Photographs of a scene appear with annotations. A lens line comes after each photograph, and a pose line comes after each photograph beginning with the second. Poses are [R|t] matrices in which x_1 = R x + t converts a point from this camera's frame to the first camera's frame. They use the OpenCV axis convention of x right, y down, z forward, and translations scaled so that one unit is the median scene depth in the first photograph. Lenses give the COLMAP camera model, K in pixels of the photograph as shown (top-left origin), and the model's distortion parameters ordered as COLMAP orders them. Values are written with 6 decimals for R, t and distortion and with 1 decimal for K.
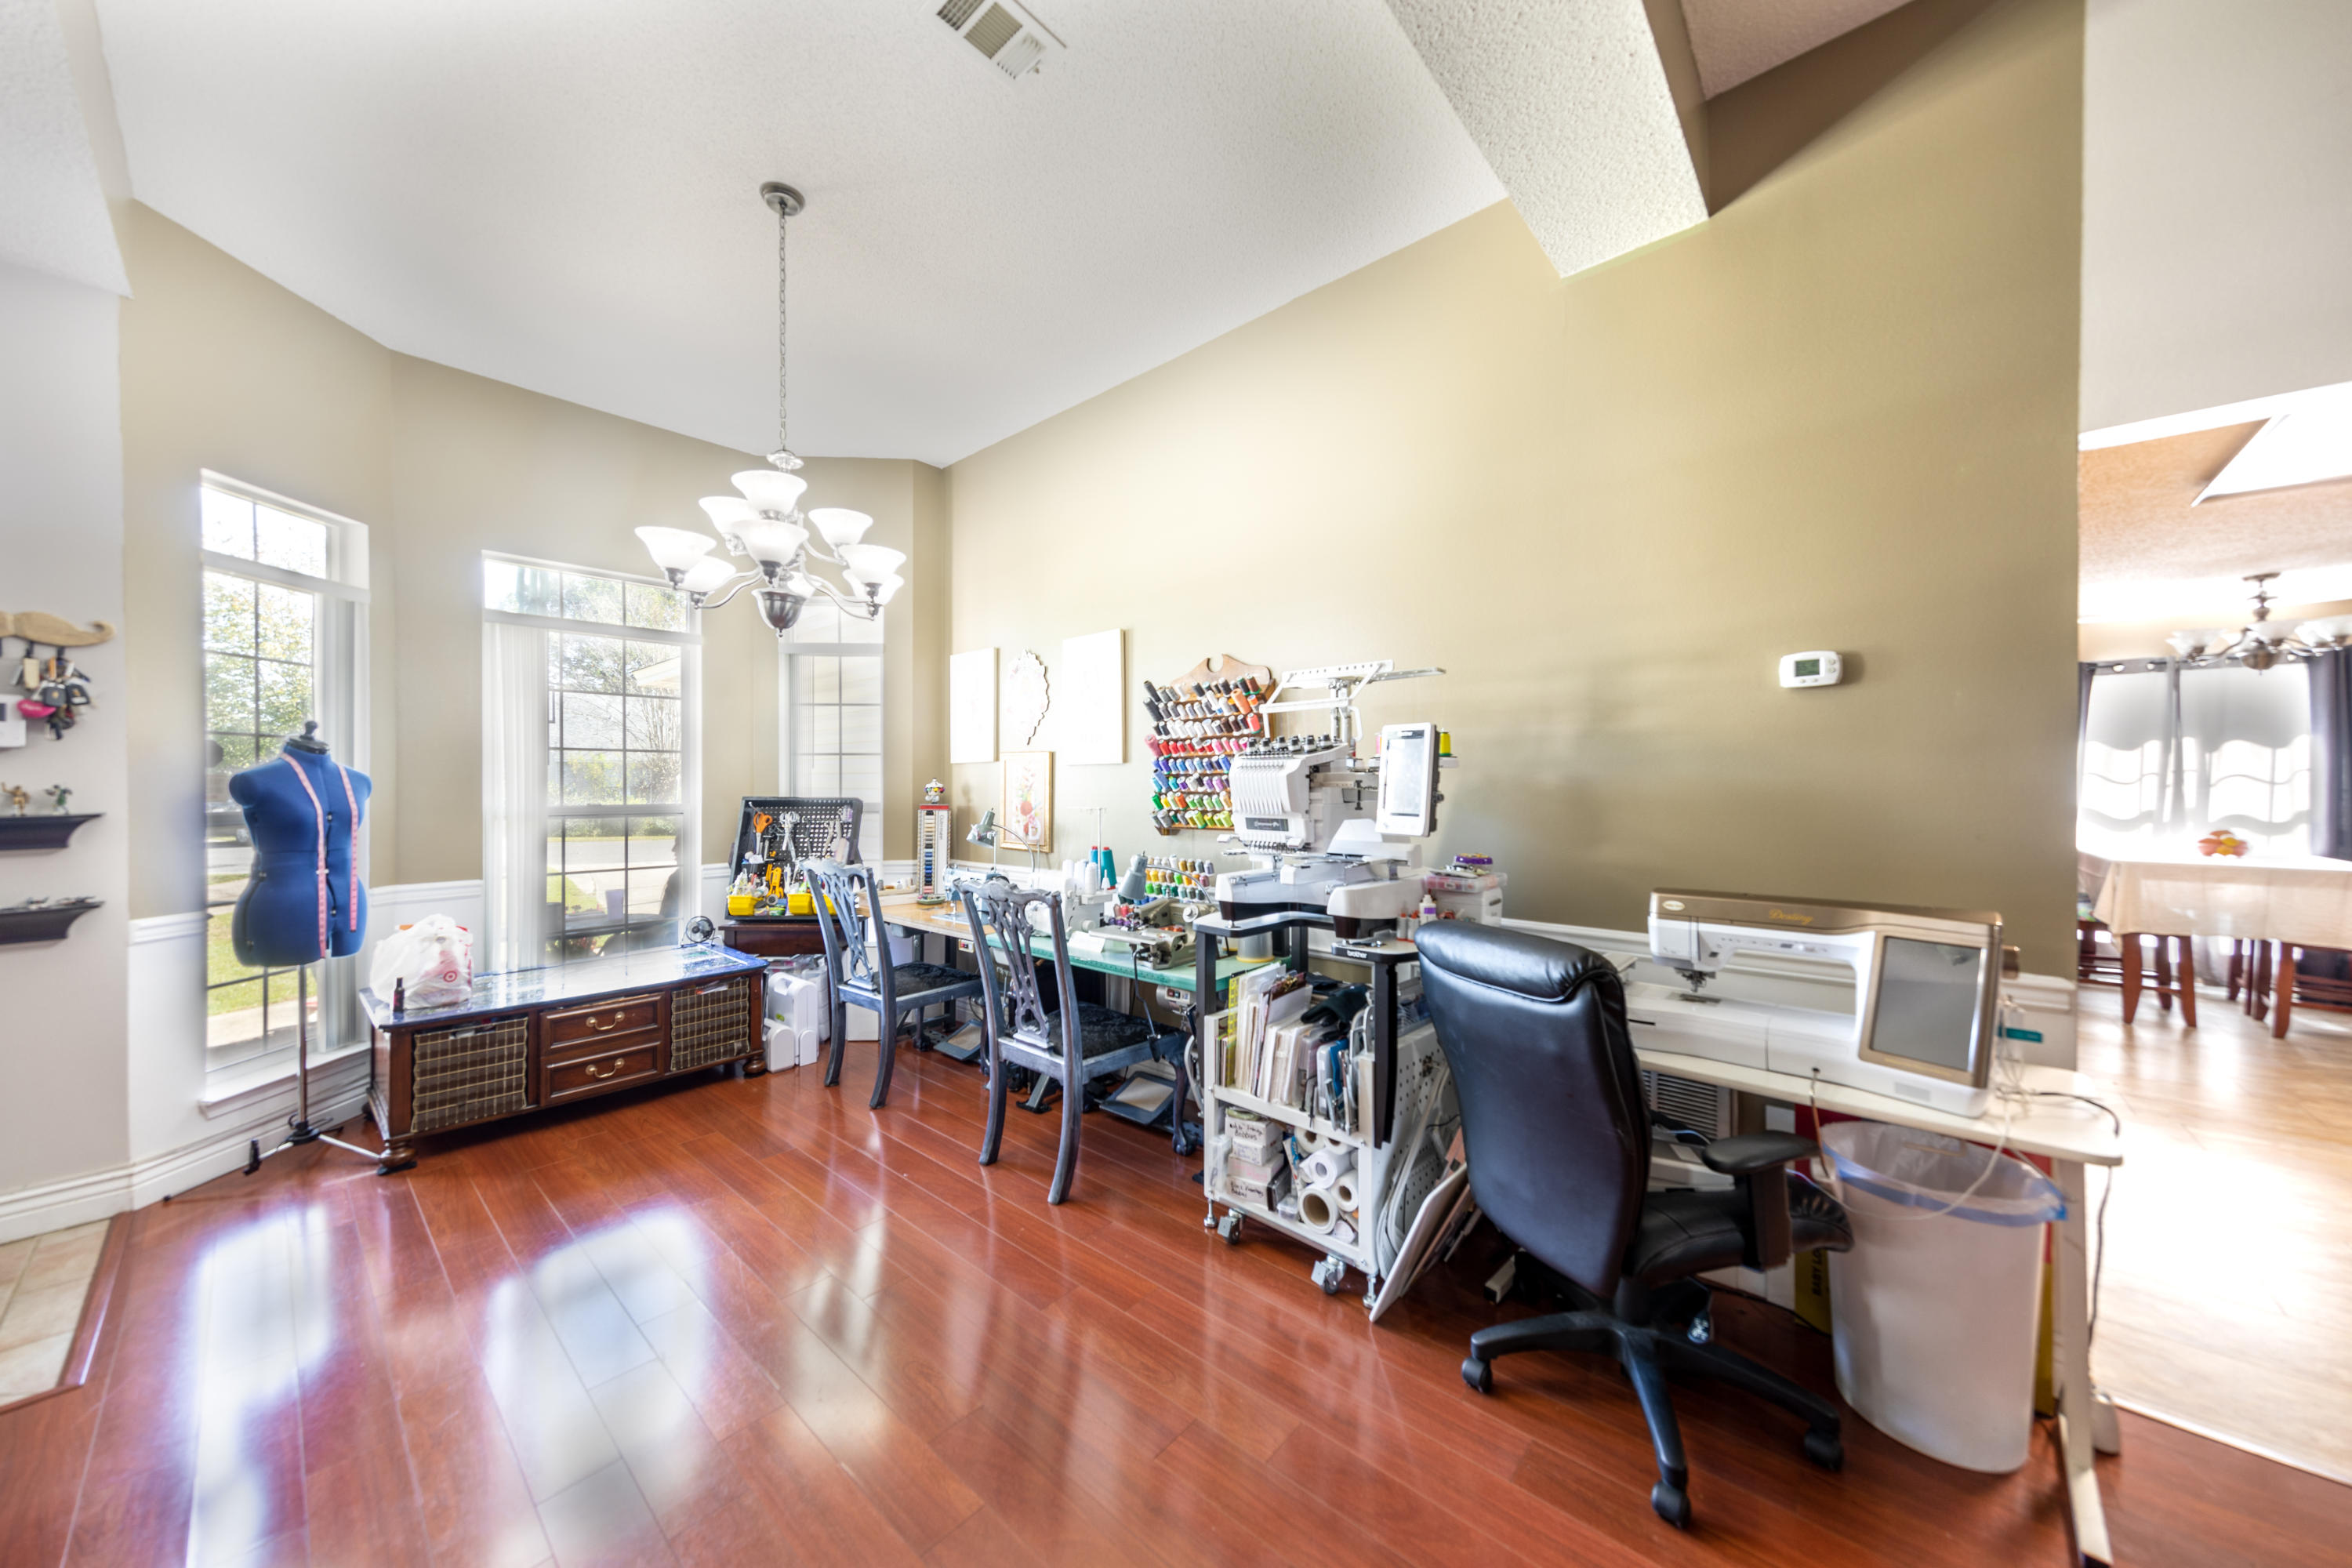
lens RADIAL K [[787.6, 0, 1194.3], [0, 787.6, 783.7], [0, 0, 1]] dist [0.009723, -0.000091]
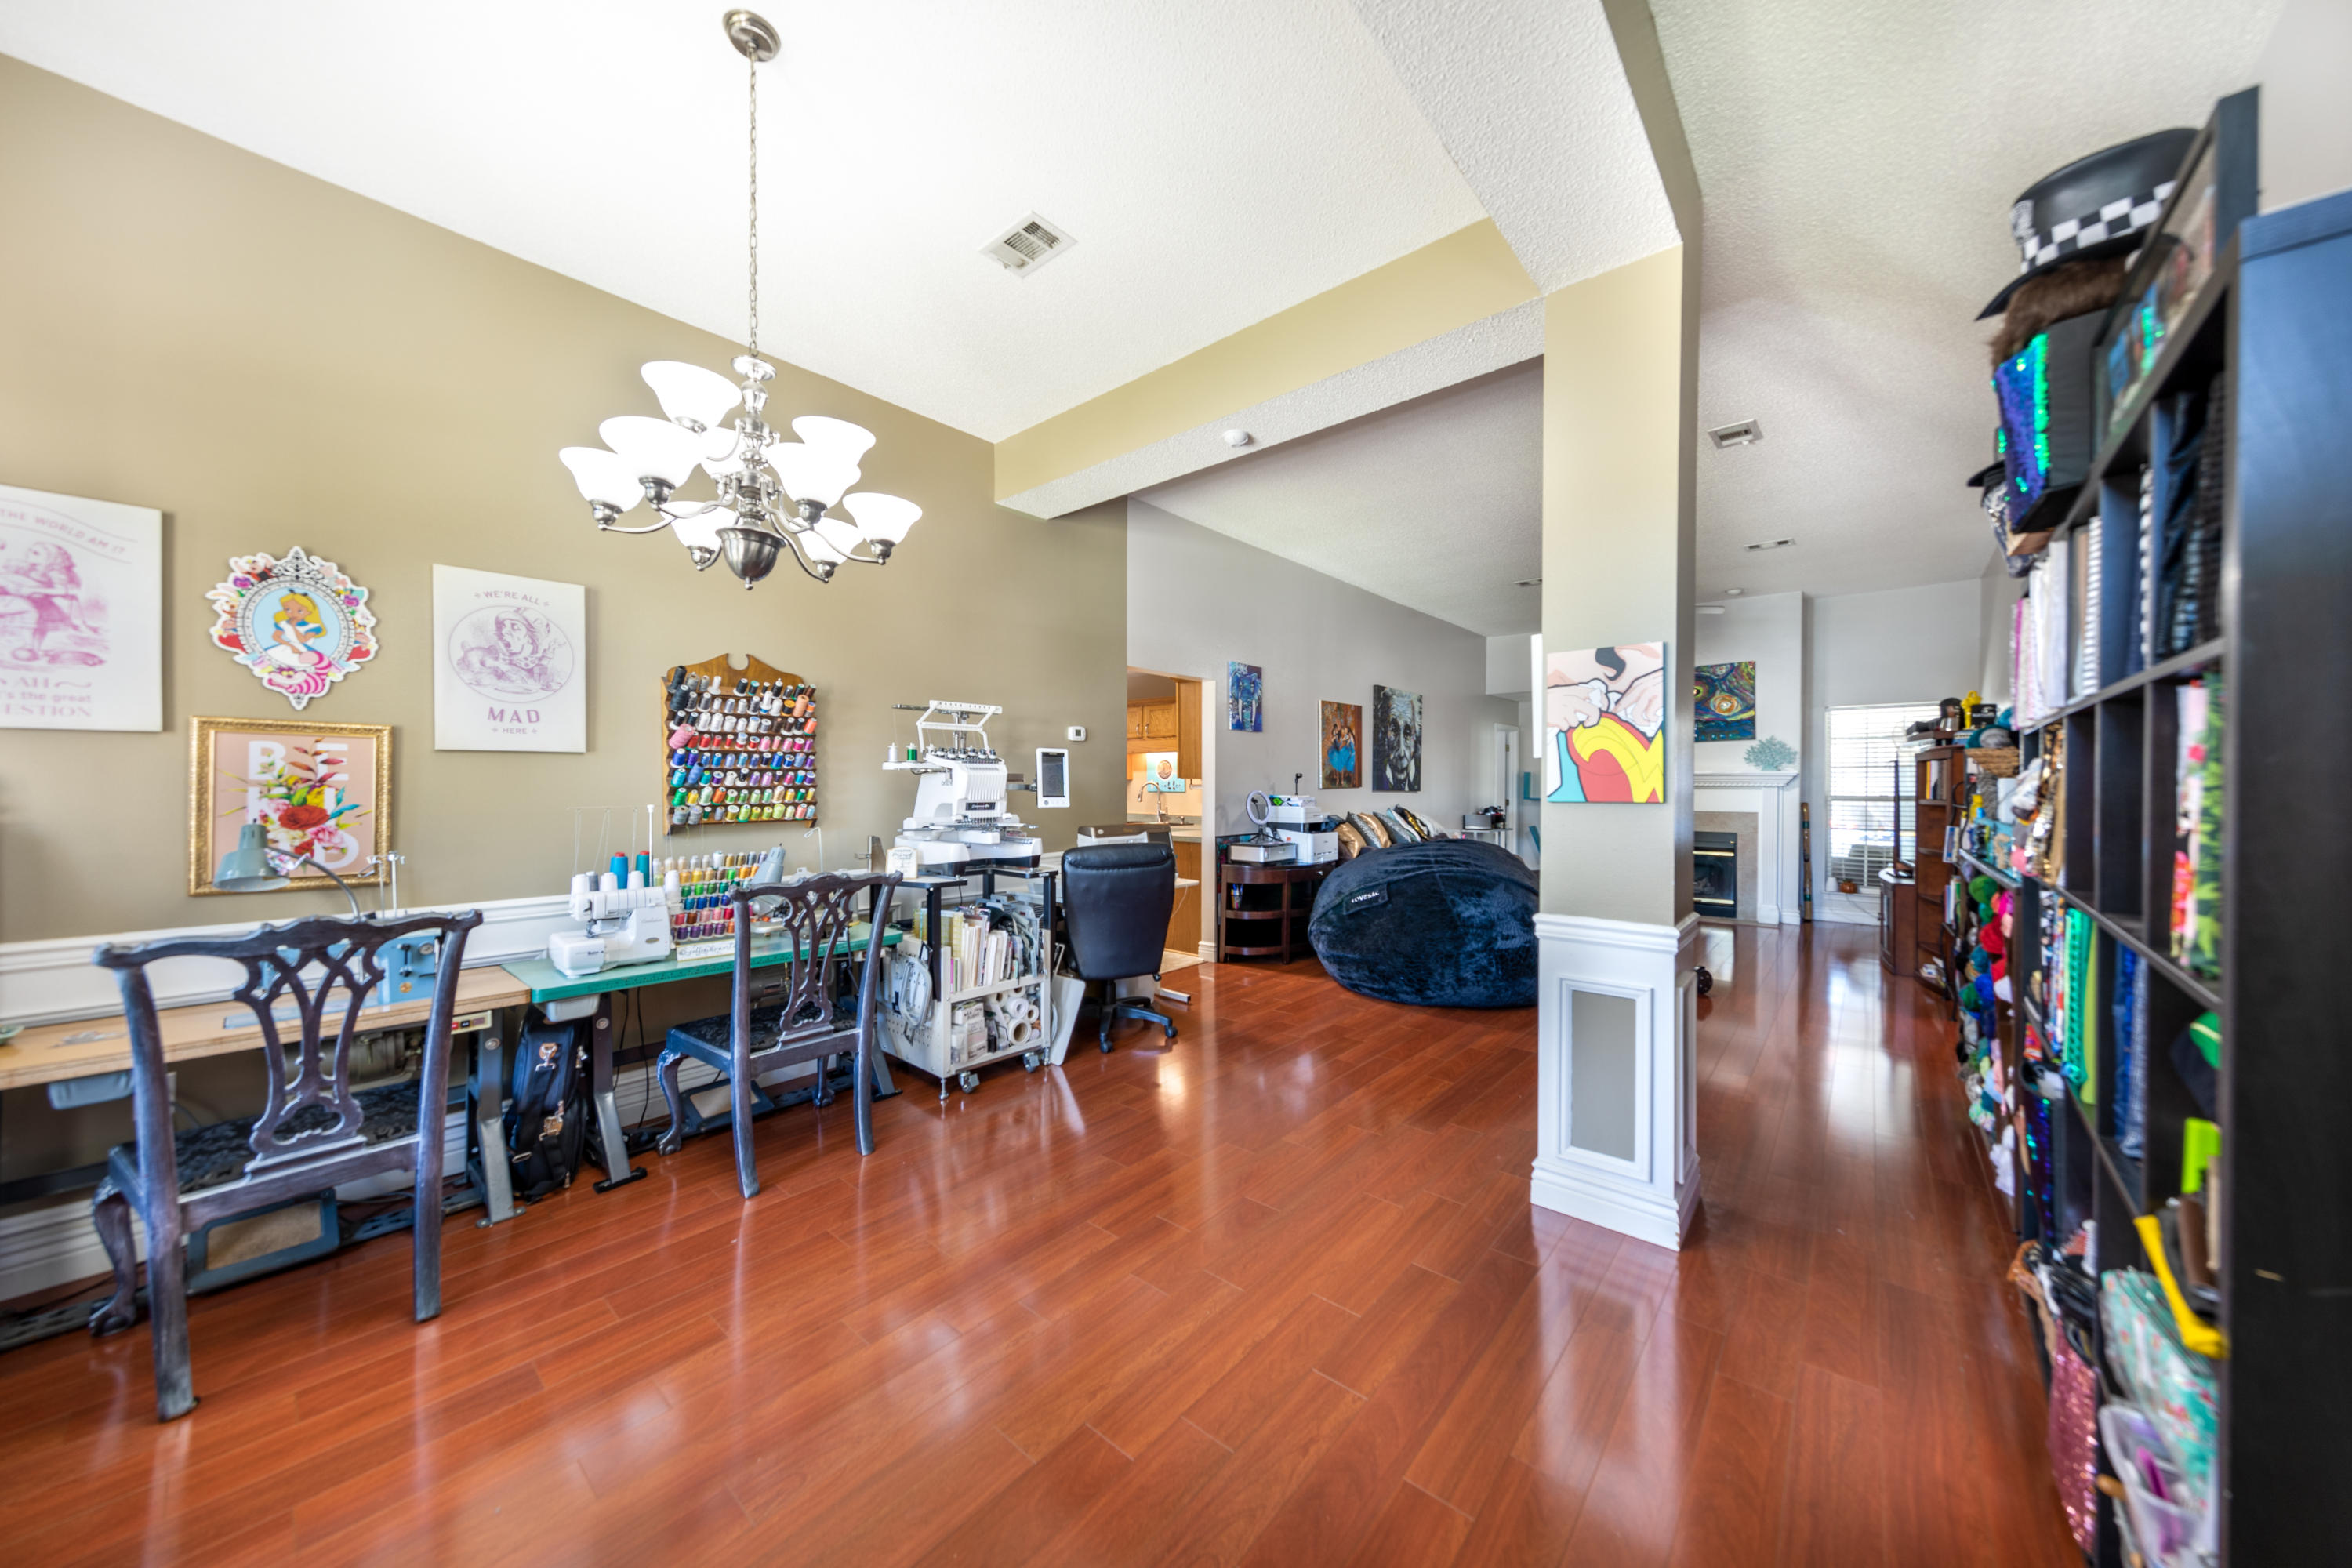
lens RADIAL K [[787.6, 0, 1160.1], [0, 787.6, 784.1], [0, 0, 1]] dist [0.009723, -0.000091]
pose [[0.001945, 0.000331, 0.999998, -1.489797], [-0.004385, 0.999990, -0.000322, 0.008217], [-0.999988, -0.004384, 0.001946, 0.680372]]
